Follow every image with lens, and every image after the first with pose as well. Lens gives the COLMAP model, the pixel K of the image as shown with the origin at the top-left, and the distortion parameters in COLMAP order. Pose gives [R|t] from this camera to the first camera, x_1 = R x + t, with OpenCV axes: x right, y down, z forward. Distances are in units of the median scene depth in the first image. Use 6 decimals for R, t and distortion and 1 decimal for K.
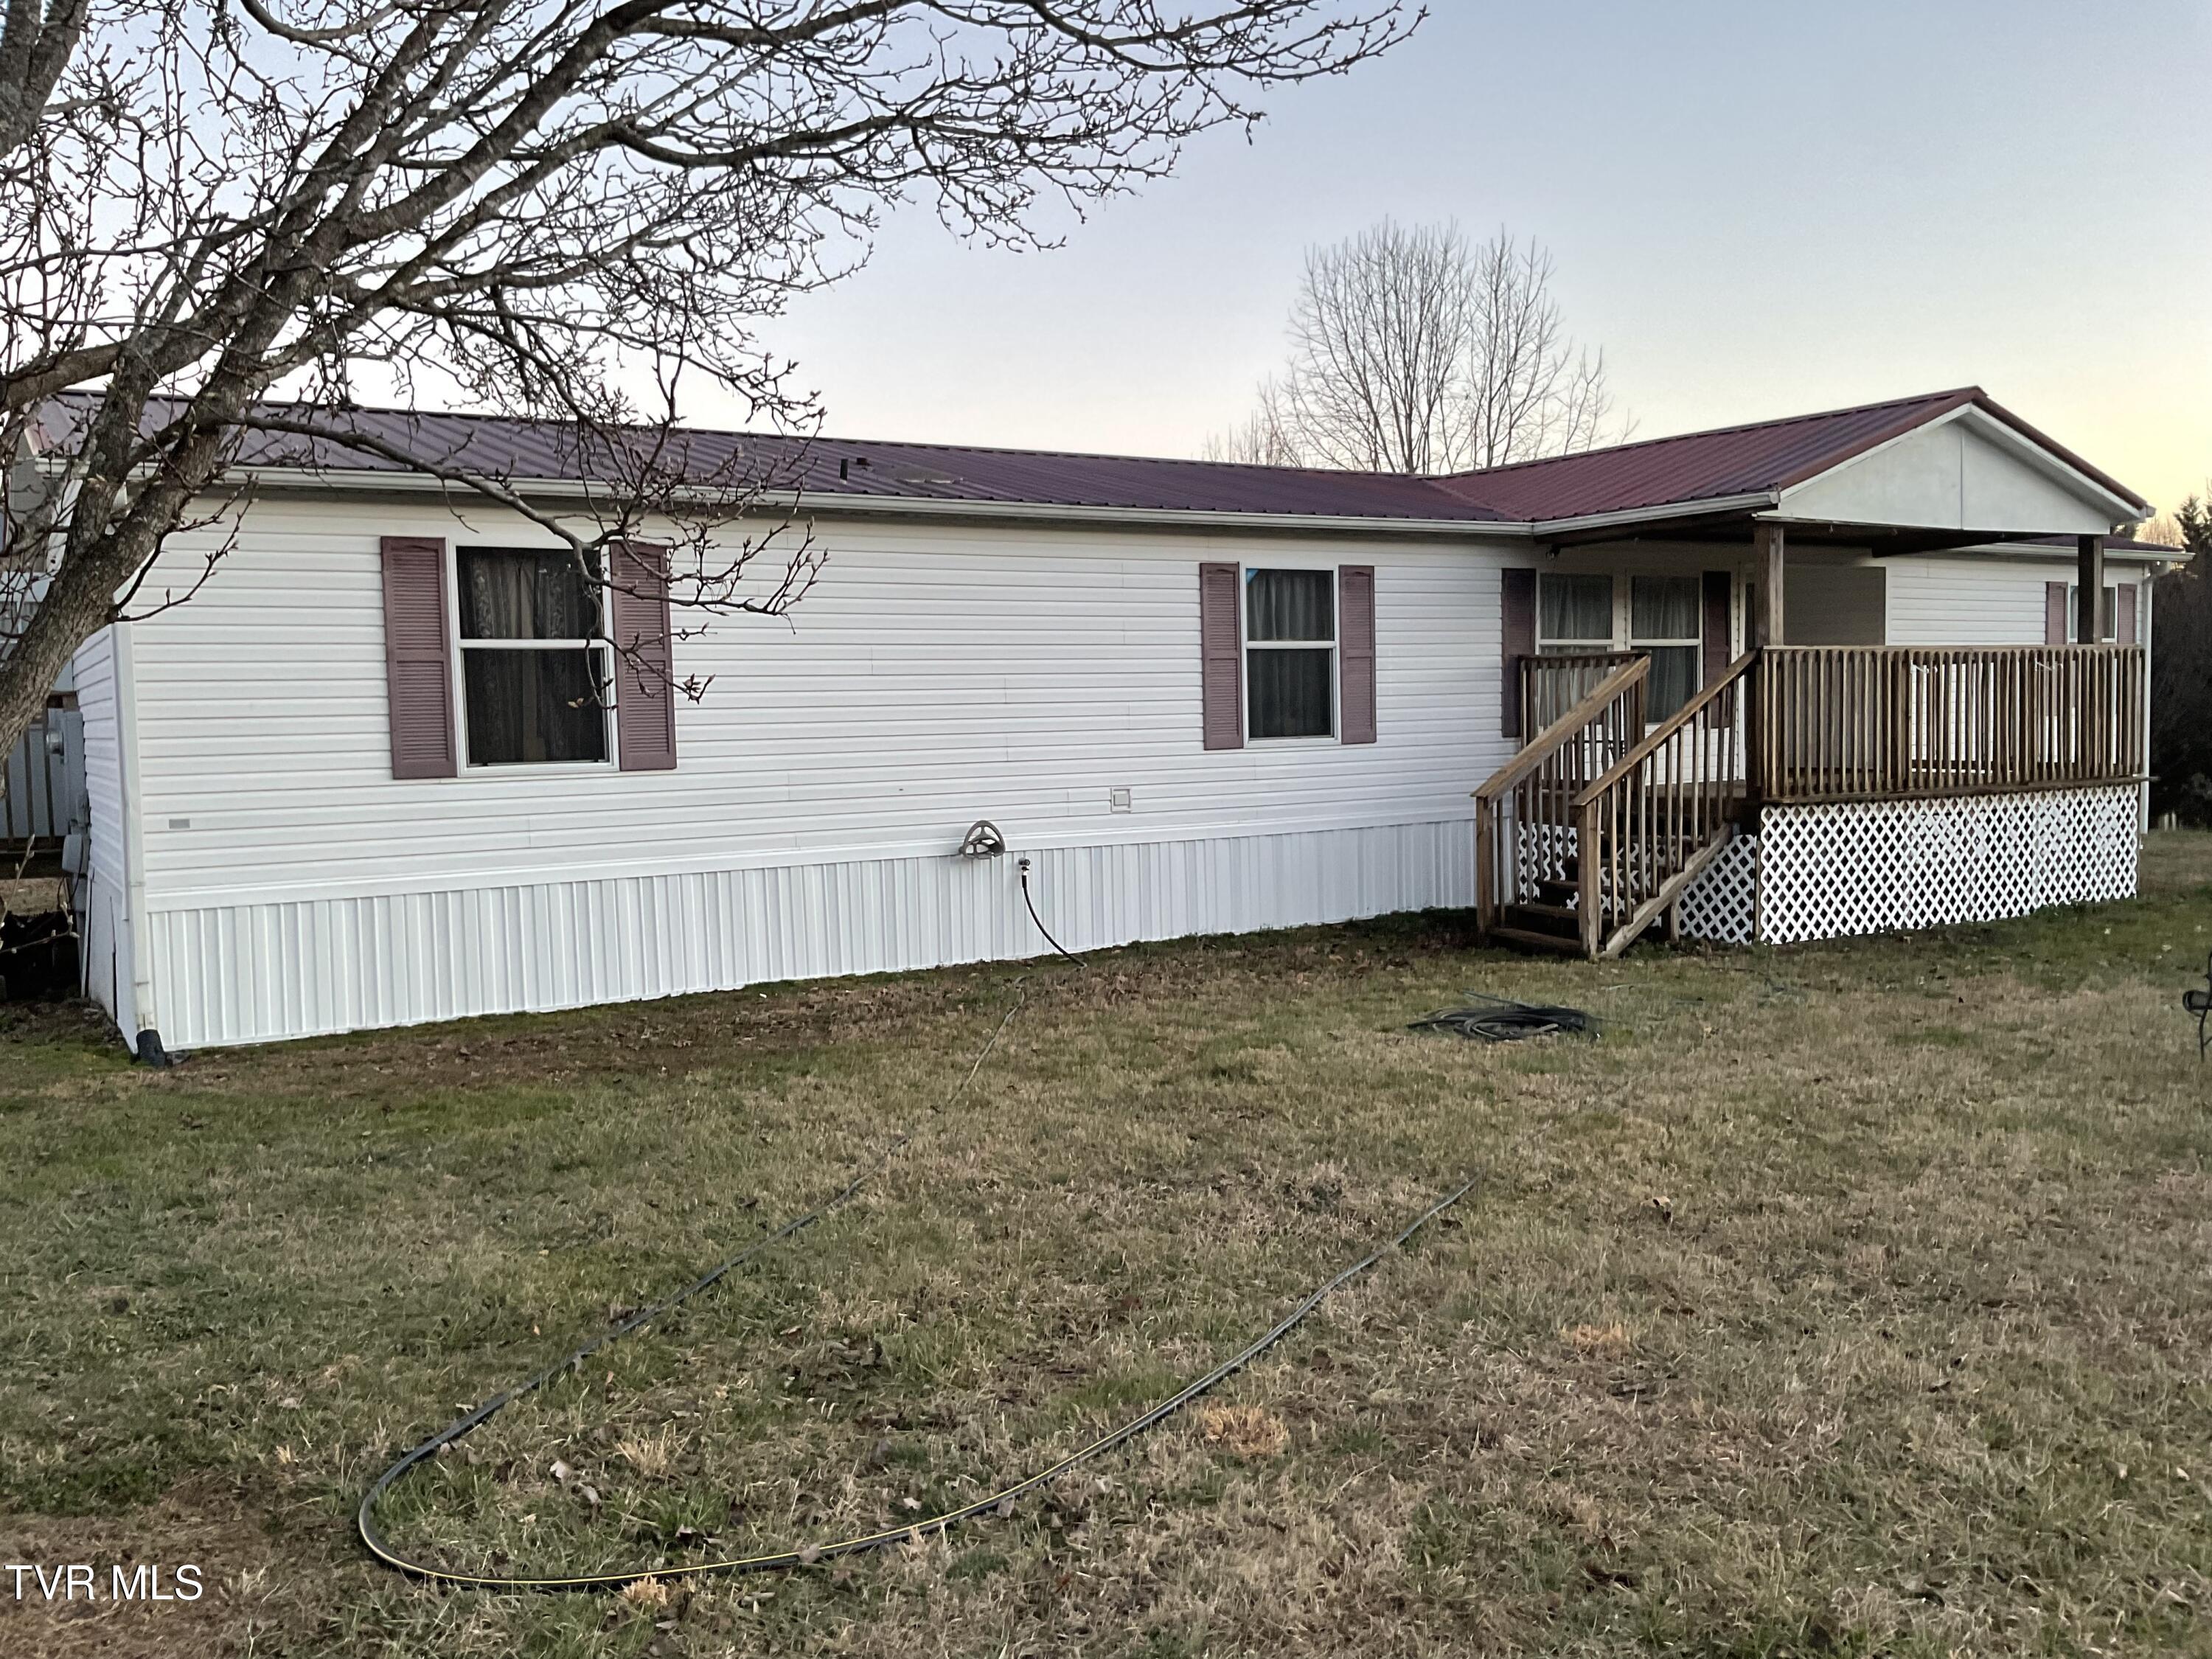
lens RADIAL K [[1852.6, 0, 1102.4], [0, 1852.6, 796.1], [0, 0, 1]] dist [0.146149, -0.309510]
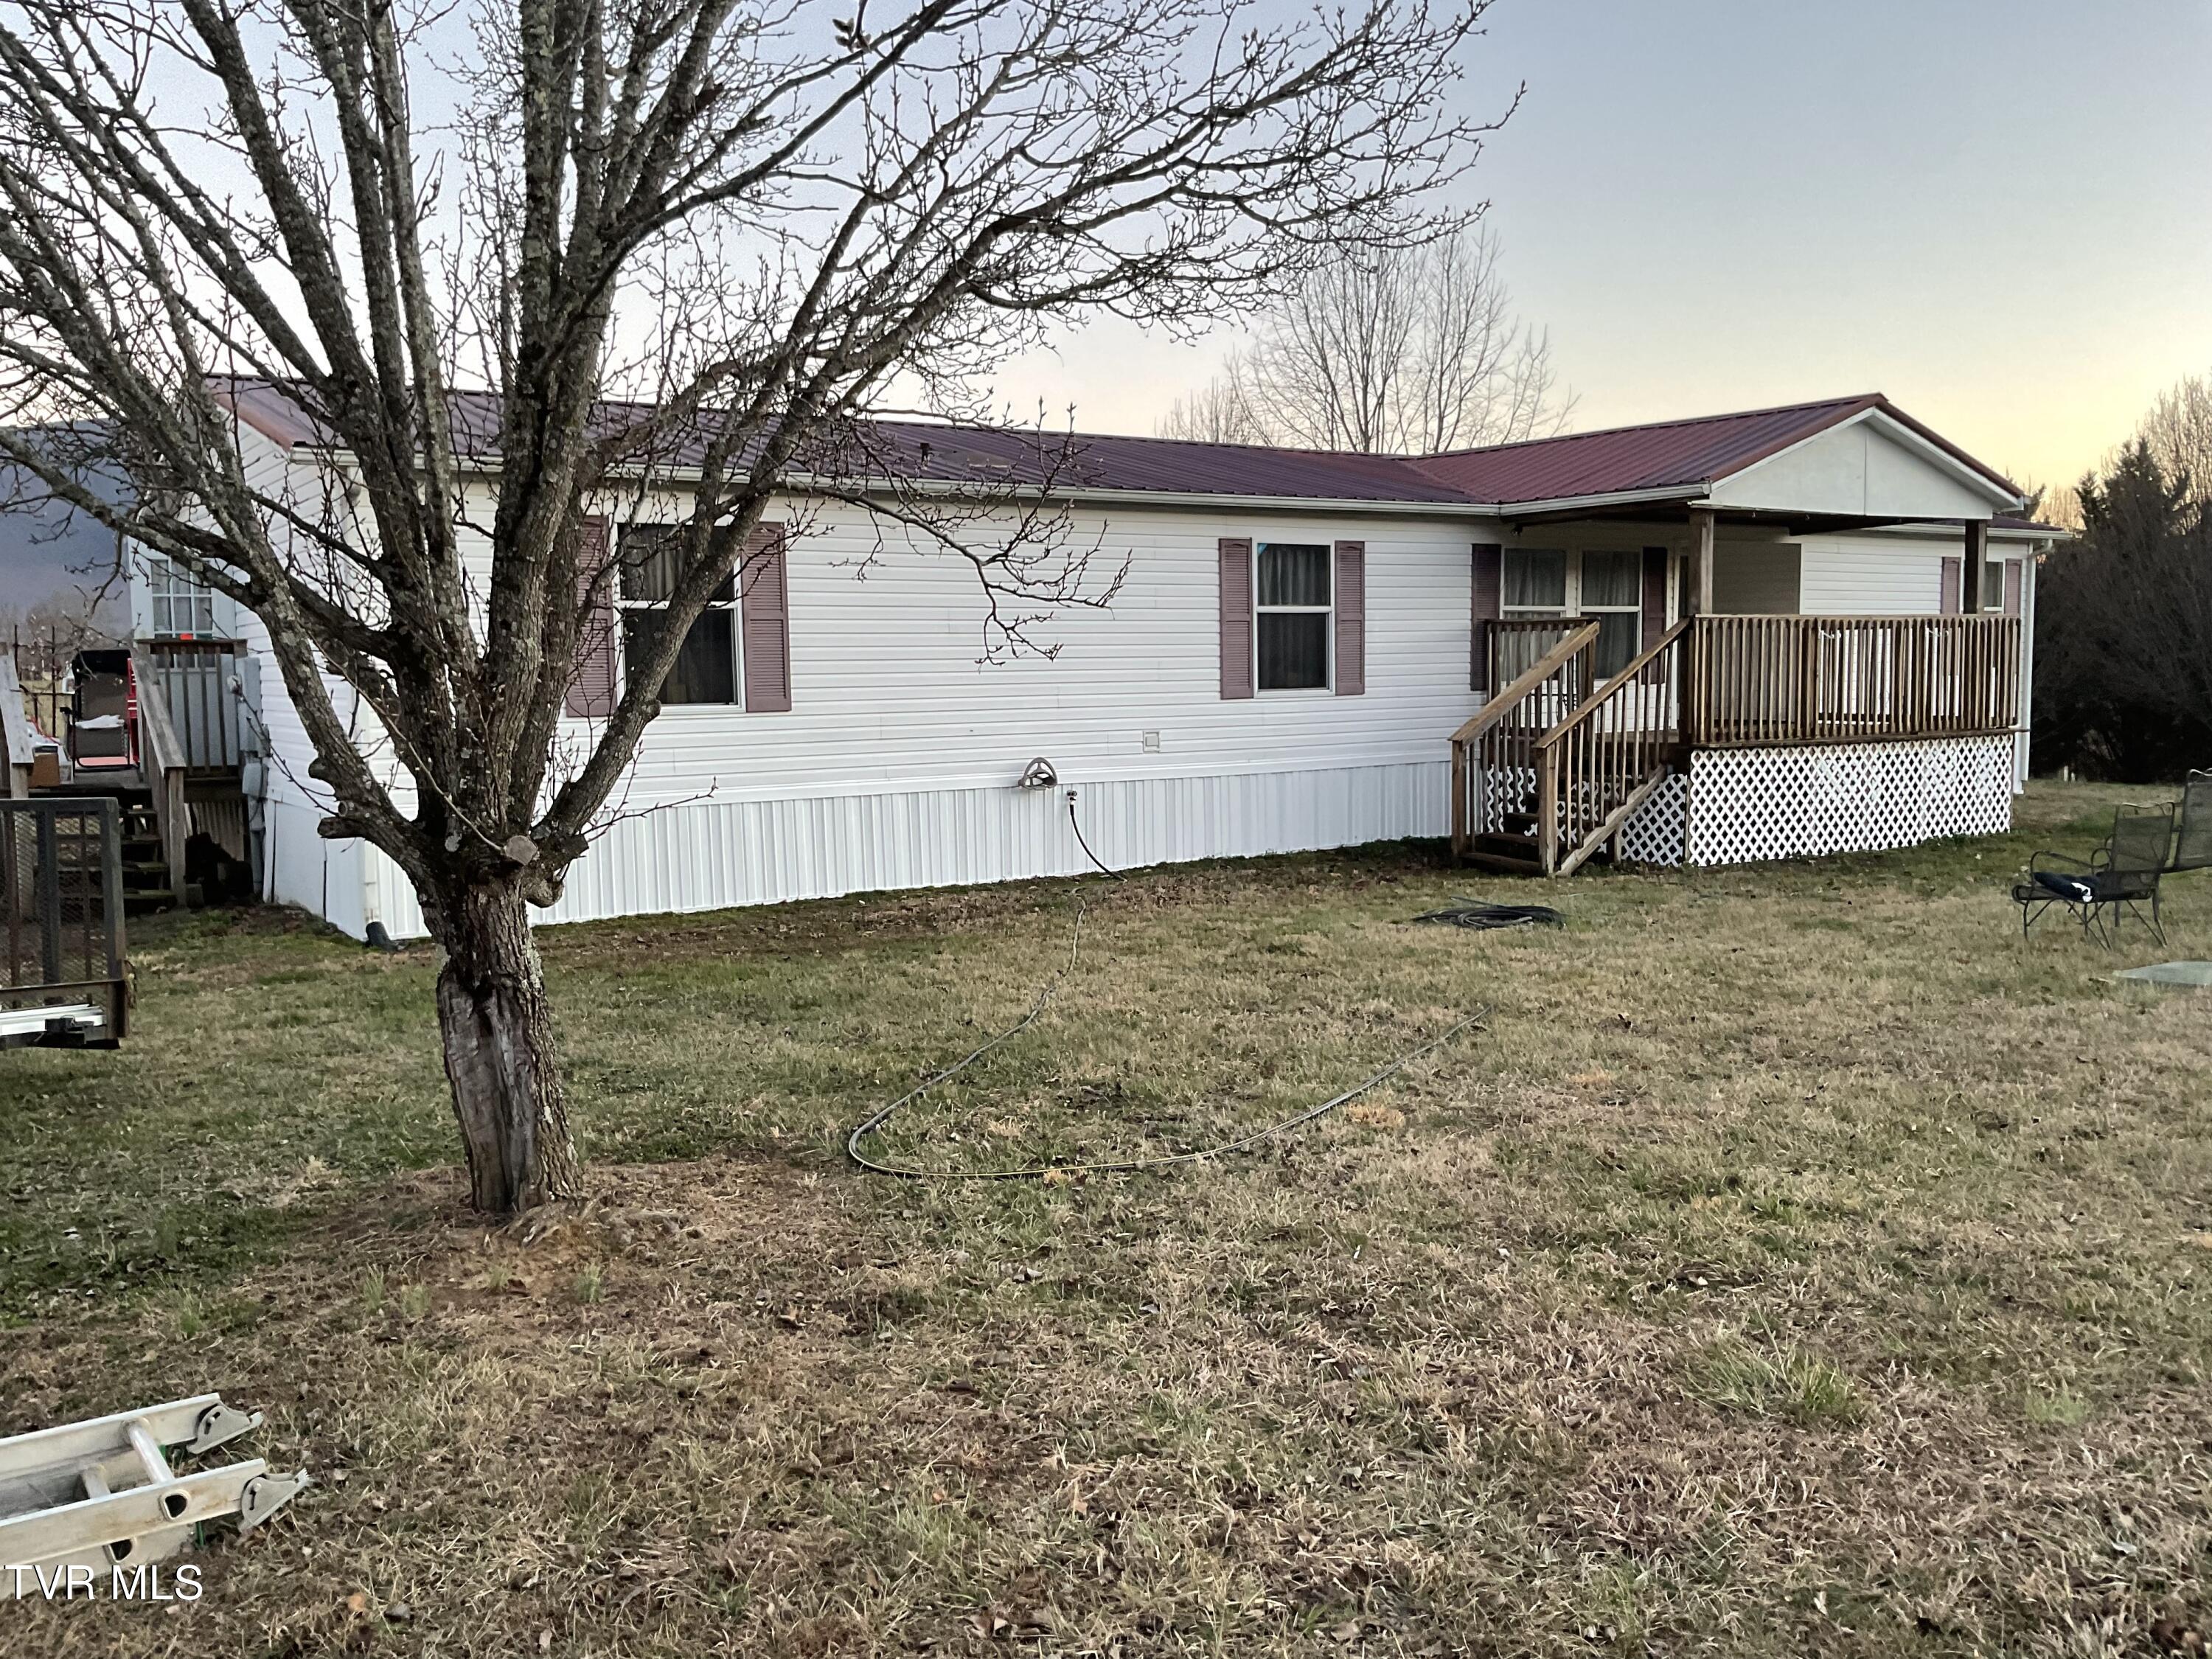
lens RADIAL K [[1852.6, 0, 1102.4], [0, 1852.6, 796.1], [0, 0, 1]] dist [0.146149, -0.309510]
pose [[0.999316, 0.005667, 0.036557, -0.061985], [-0.006594, 0.999659, 0.025286, 0.006926], [-0.036401, -0.025510, 0.999012, -0.164289]]
